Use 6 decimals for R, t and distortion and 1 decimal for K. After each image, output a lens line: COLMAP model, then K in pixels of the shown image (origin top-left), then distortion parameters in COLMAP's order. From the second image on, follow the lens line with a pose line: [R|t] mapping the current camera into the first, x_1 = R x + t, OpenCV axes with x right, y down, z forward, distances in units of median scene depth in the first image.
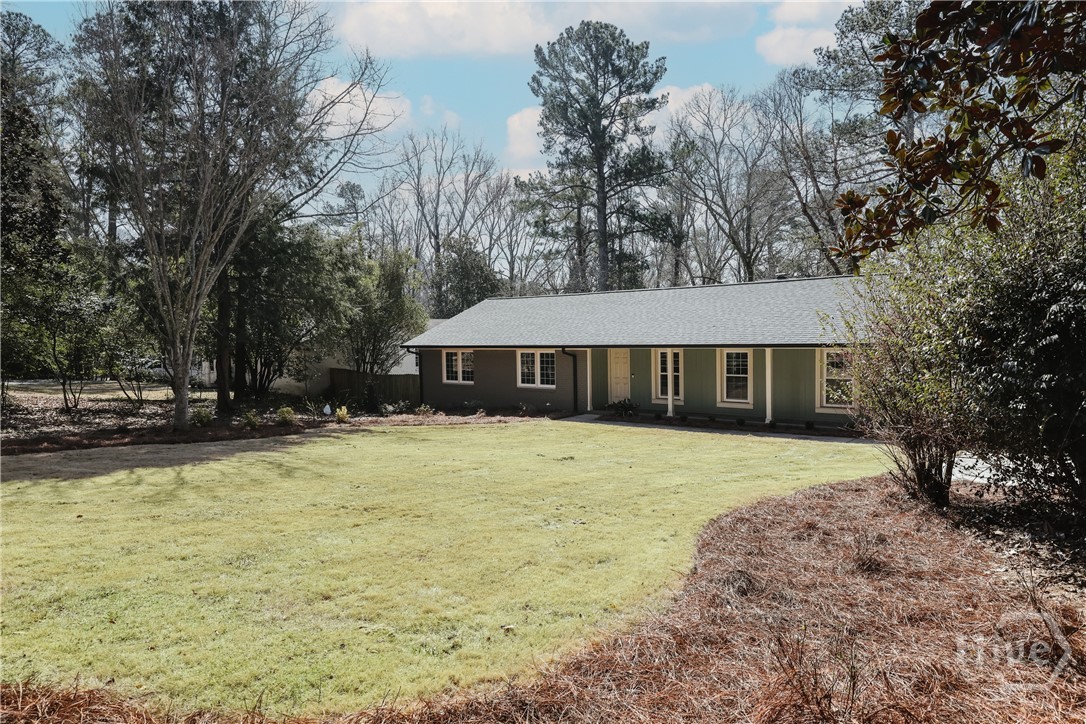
lens RADIAL K [[701.0, 0, 544.2], [0, 701.0, 382.2], [0, 0, 1]] dist [0.009999, 0.002064]
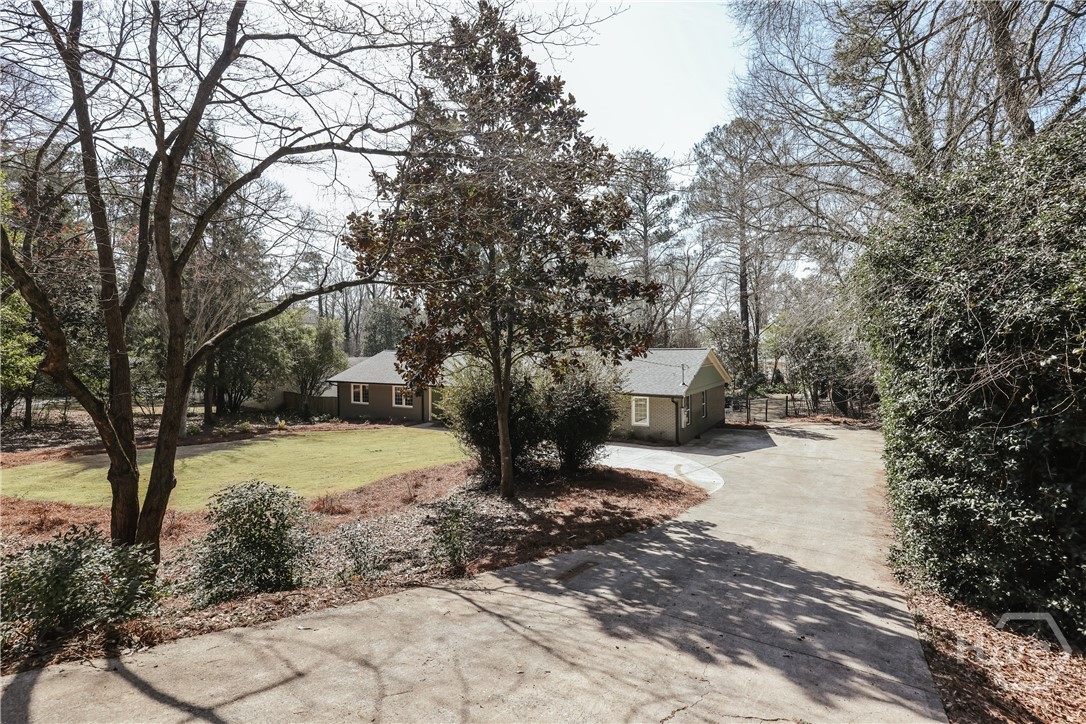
lens RADIAL K [[508.4, 0, 543.0], [0, 508.4, 362.0], [0, 0, 1]] dist [0.020391, 0.000248]
pose [[0.989774, 0.008624, 0.142387, 0.151504], [-0.001901, 0.998880, -0.047284, -0.045068], [-0.142635, 0.046529, 0.988681, -0.316618]]
